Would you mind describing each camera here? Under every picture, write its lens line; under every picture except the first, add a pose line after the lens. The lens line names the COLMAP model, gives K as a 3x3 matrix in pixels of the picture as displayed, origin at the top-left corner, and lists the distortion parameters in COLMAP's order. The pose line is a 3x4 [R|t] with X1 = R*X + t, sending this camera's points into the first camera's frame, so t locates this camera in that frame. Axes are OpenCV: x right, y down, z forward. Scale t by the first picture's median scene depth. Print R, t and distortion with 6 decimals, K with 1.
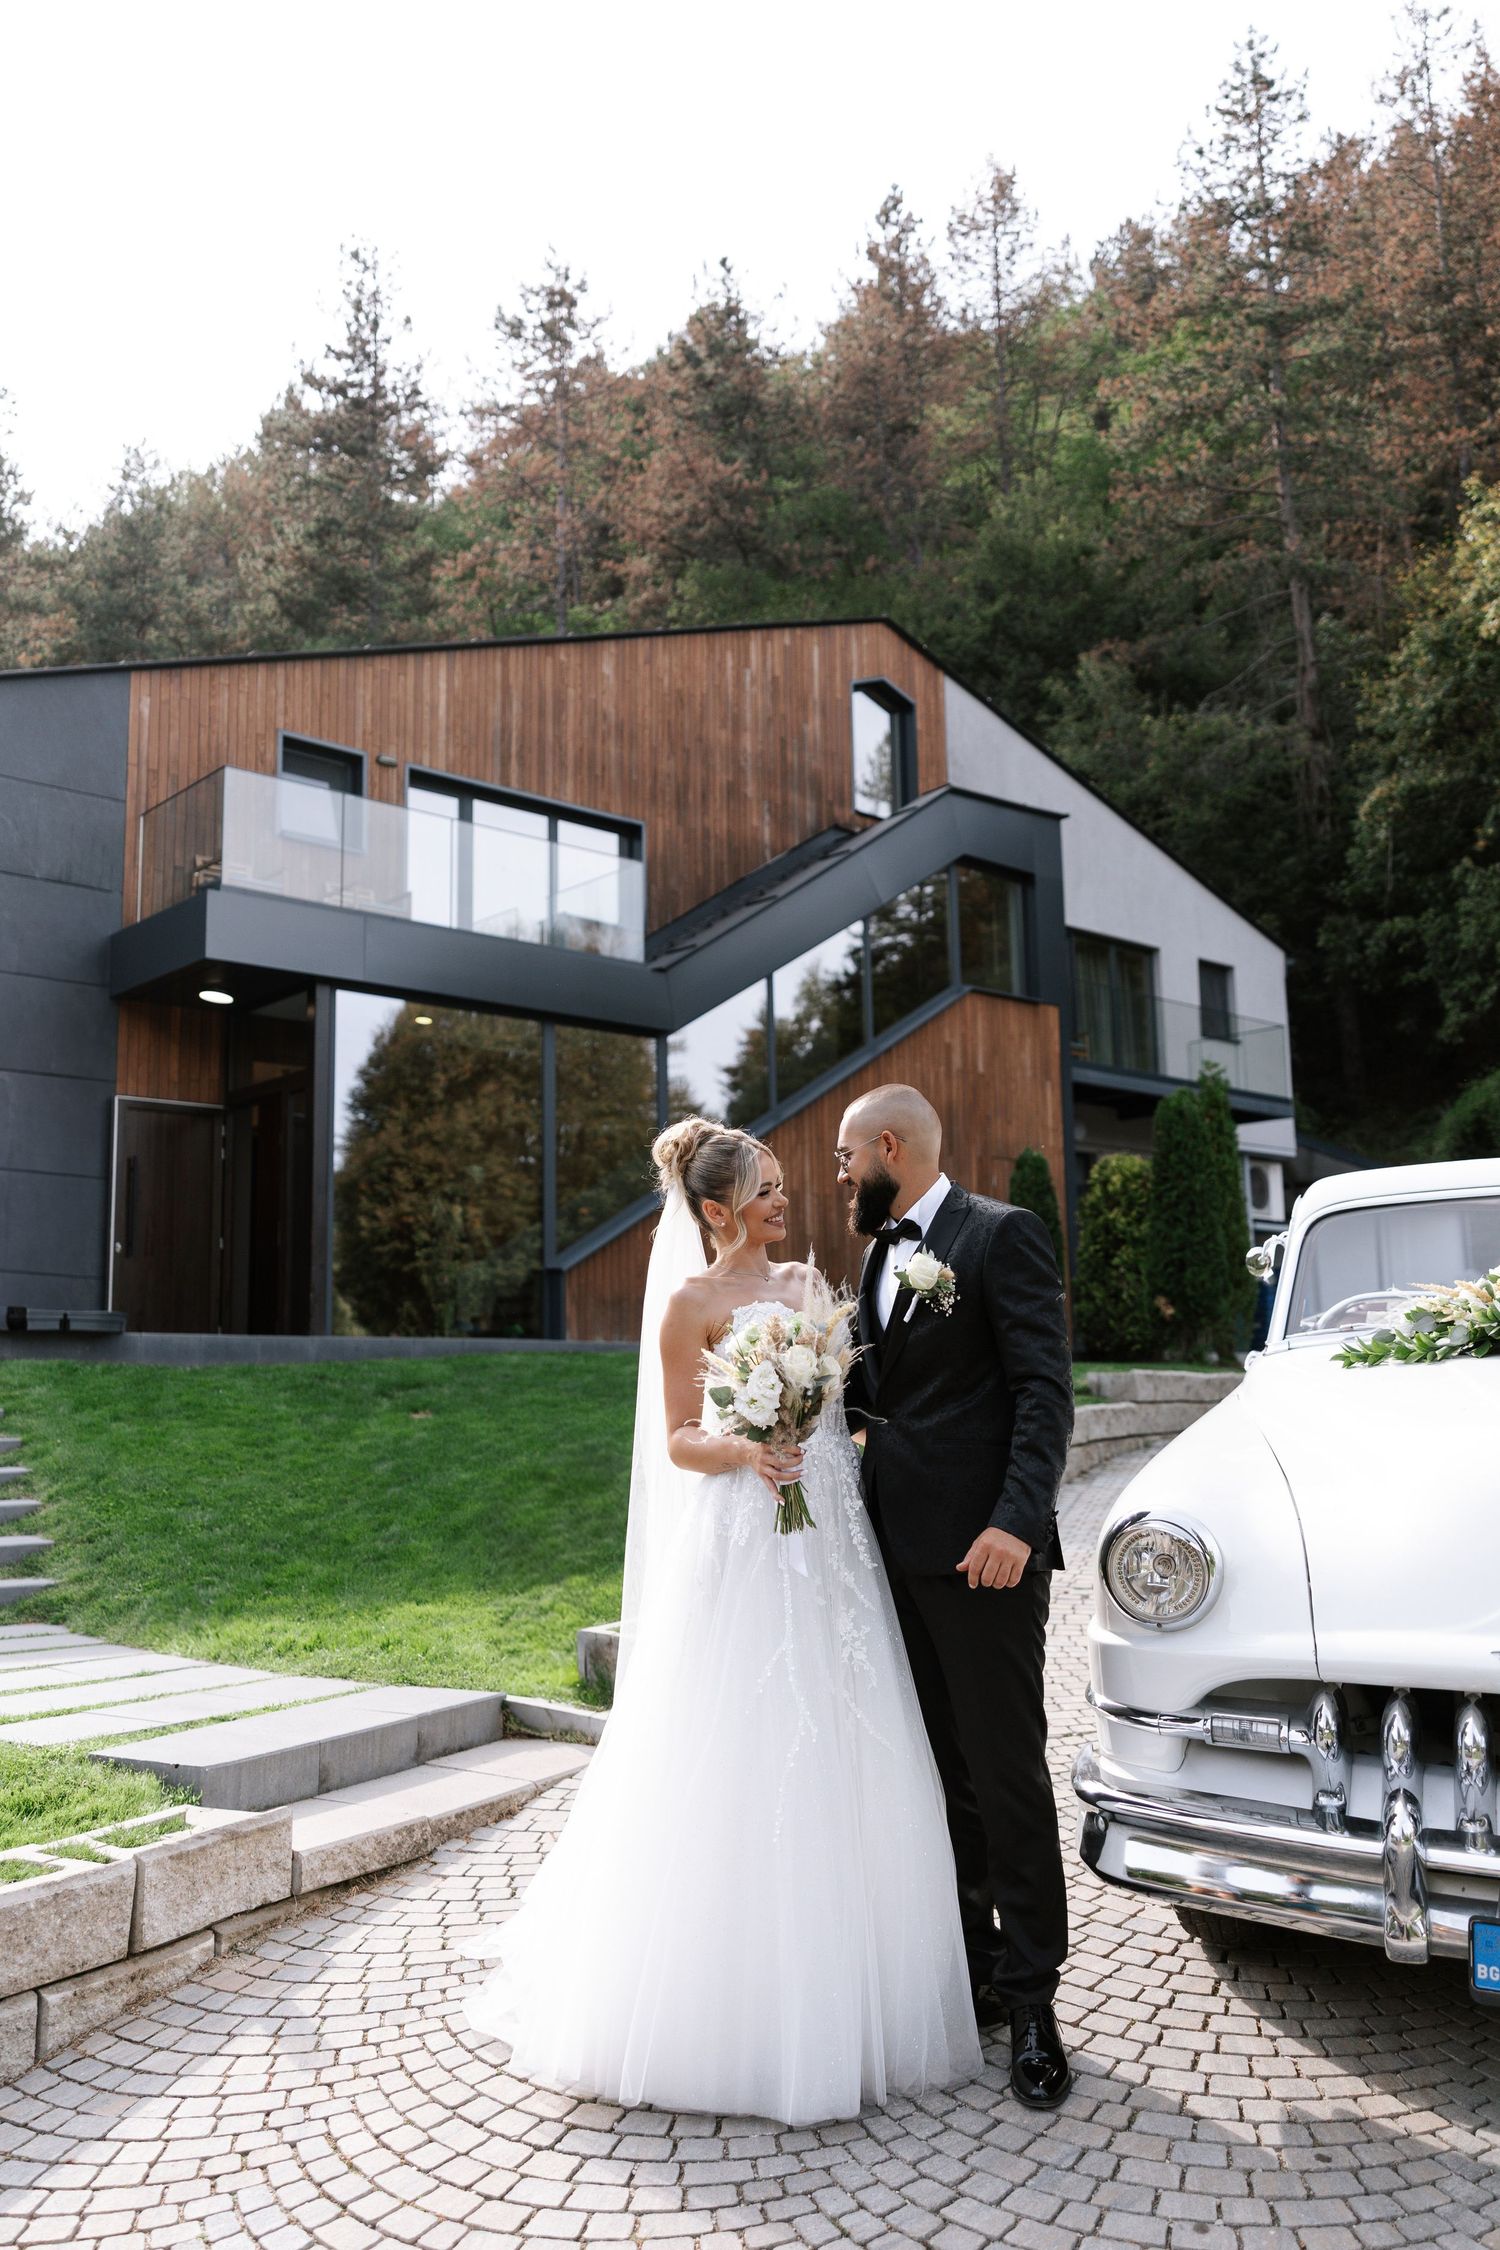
lens RADIAL K [[1833.1, 0, 770.3], [0, 1833.1, 1116.7], [0, 0, 1]] dist [0.008972, 0.001307]
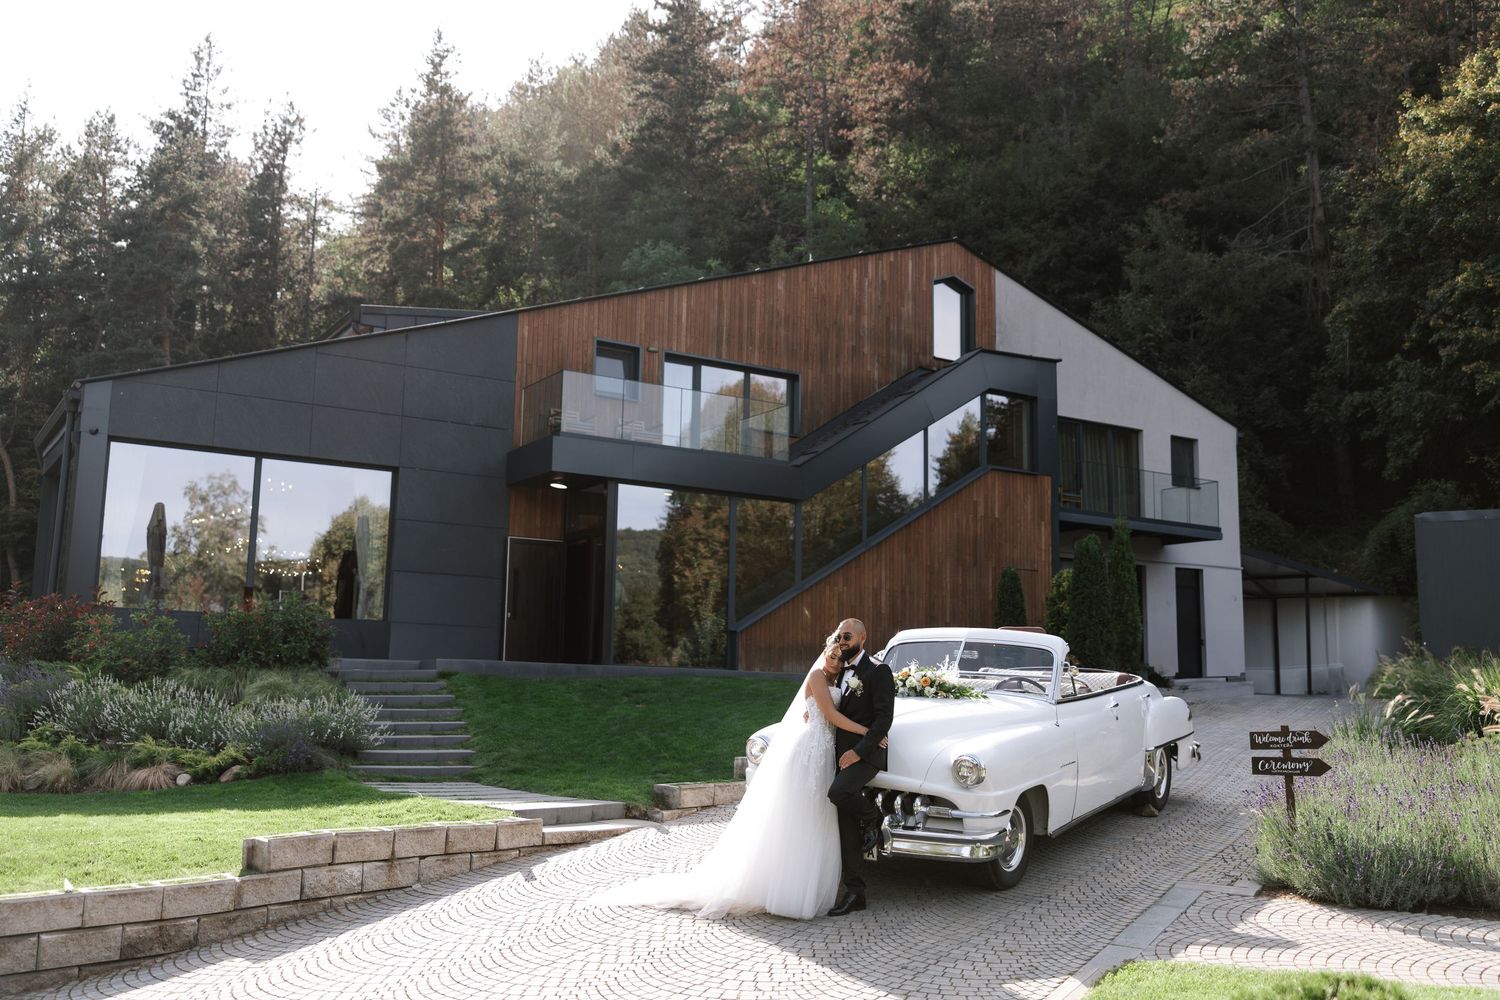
lens RADIAL K [[1369.4, 0, 754.0], [0, 1369.4, 495.8], [0, 0, 1]] dist [0.002088, 0.000000]
pose [[0.984681, 0.009692, -0.174095, 0.107669], [-0.009275, 0.999952, 0.003213, -0.043811], [0.174118, -0.001549, 0.984724, -0.272983]]
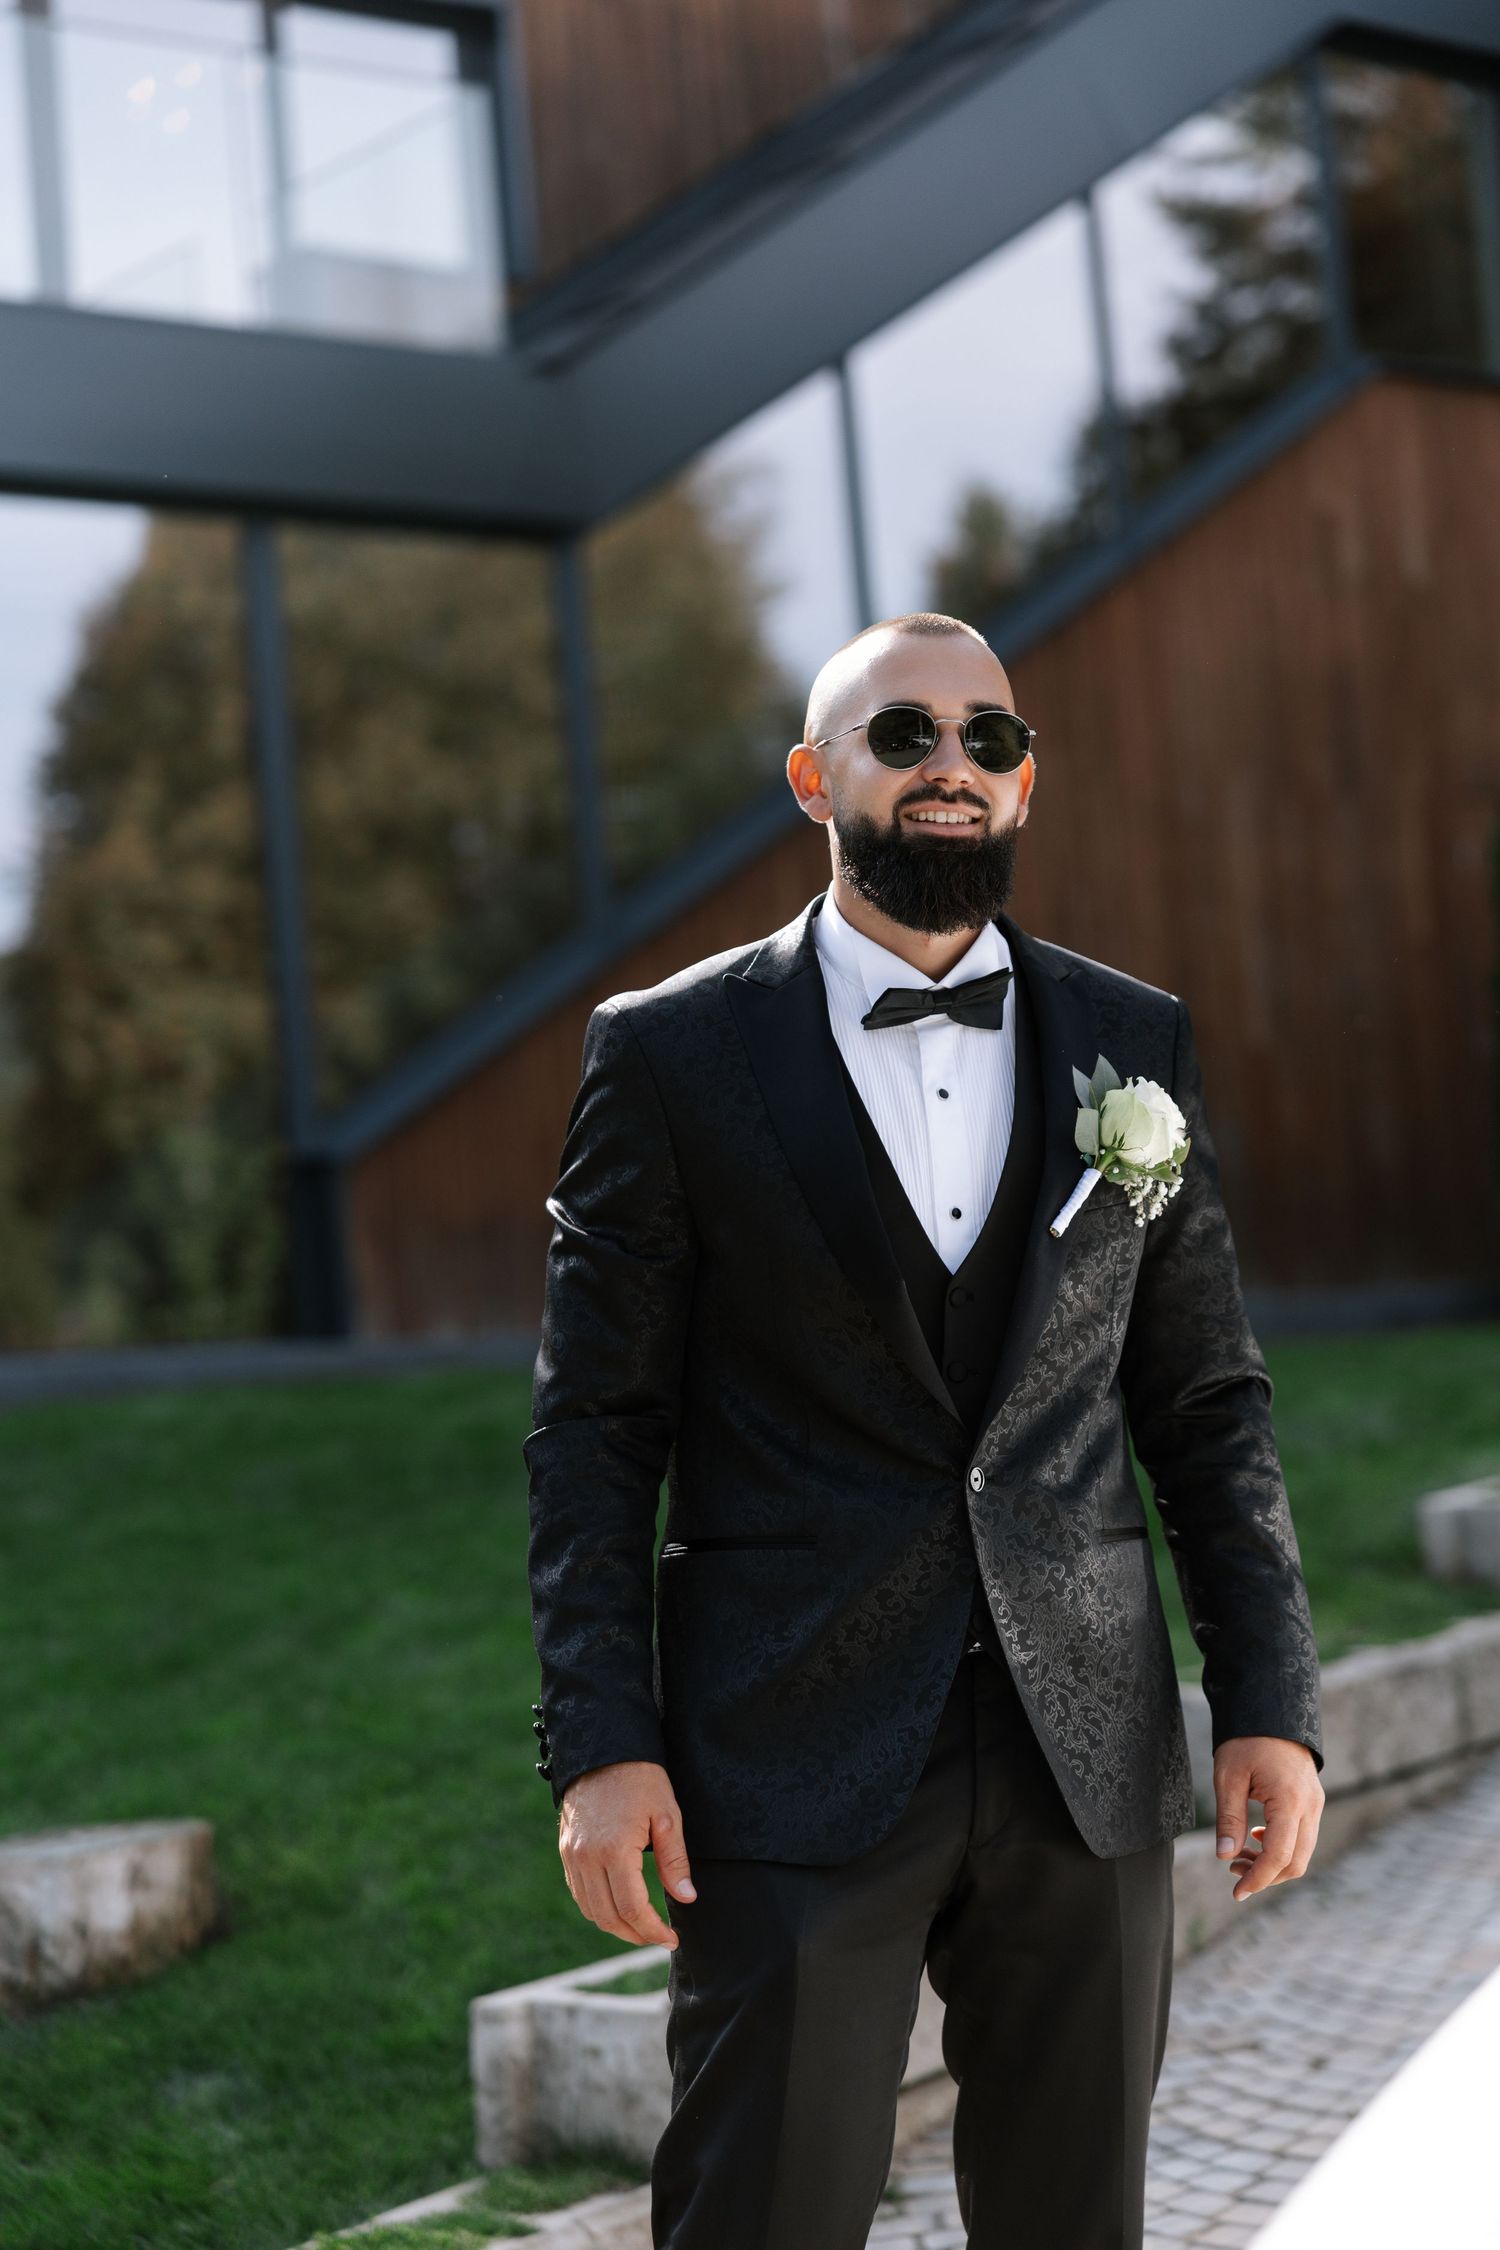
lens RADIAL K [[4177.9, 0, 765.6], [0, 4177.9, 1116.7], [0, 0, 1]] dist [0.012556, 0.000000]
pose [[0.995293, -0.065500, -0.071427, 0.031305], [0.071362, 0.994002, 0.082869, 0.005663], [0.065571, -0.087576, 0.993997, 0.093366]]
